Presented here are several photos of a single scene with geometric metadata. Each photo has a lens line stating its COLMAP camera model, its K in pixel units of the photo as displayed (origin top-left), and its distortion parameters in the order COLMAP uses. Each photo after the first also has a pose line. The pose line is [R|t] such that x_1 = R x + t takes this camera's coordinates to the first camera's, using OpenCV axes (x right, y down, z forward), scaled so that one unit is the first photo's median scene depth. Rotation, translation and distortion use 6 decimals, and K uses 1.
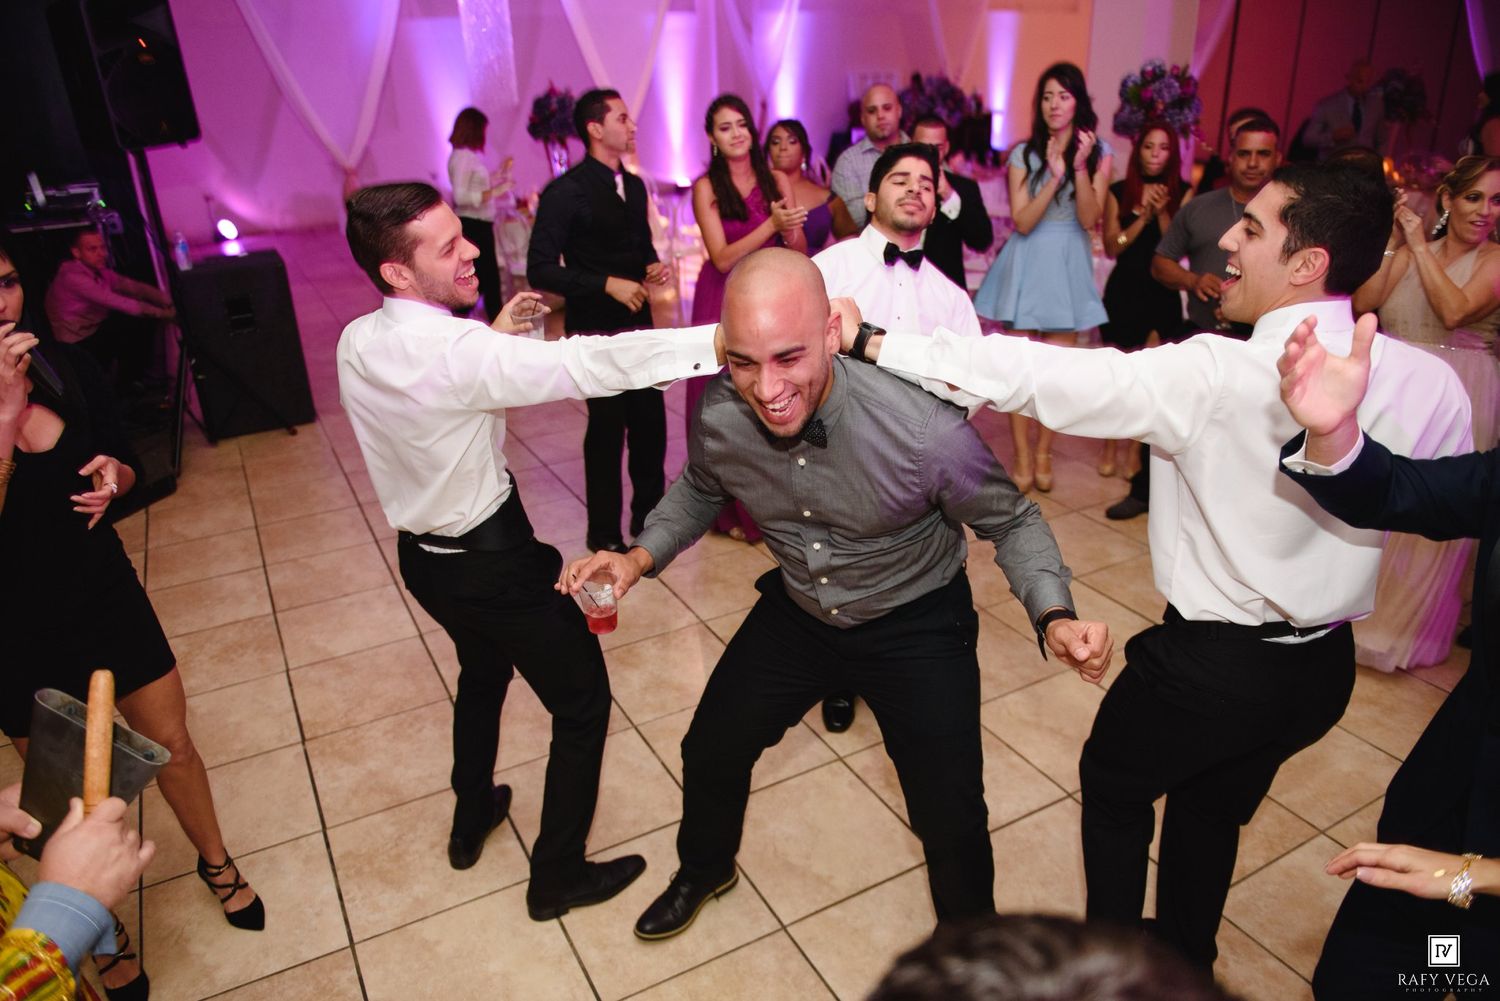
lens RADIAL K [[1013.9, 0, 745.8], [0, 1013.9, 493.8], [0, 0, 1]] dist [-0.046242, -0.006976]
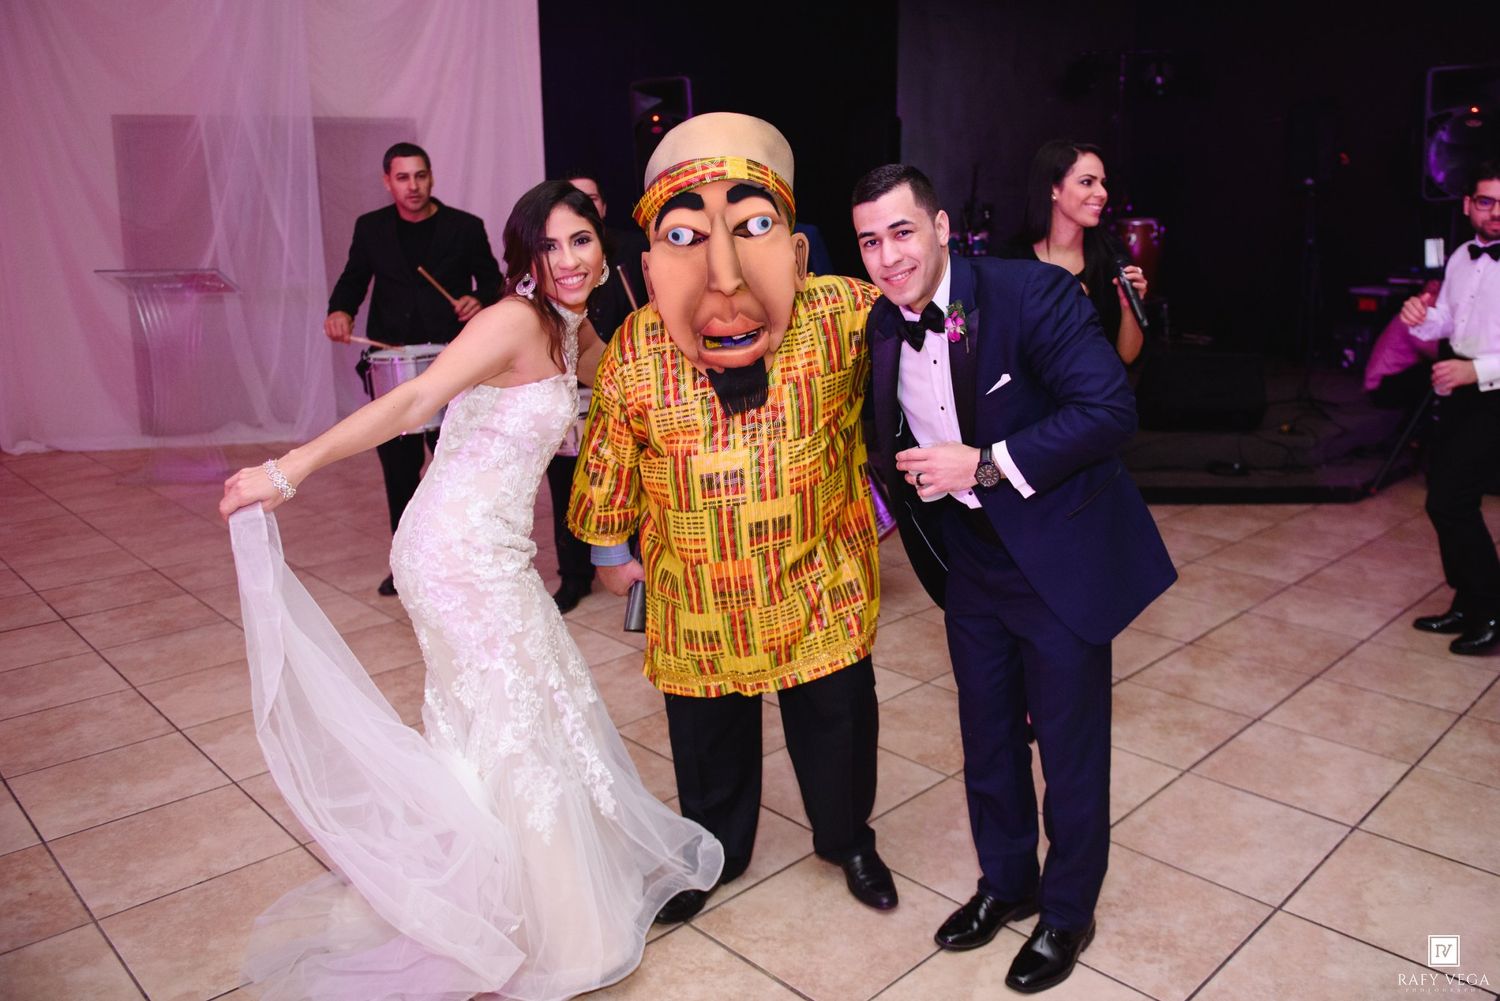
lens RADIAL K [[1013.9, 0, 752.3], [0, 1013.9, 506.6], [0, 0, 1]] dist [-0.046242, -0.006976]
pose [[0.193051, 0.247542, -0.949449, 0.474648], [-0.369073, 0.914907, 0.163493, 0.088859], [0.909129, 0.318854, 0.267985, 0.160330]]
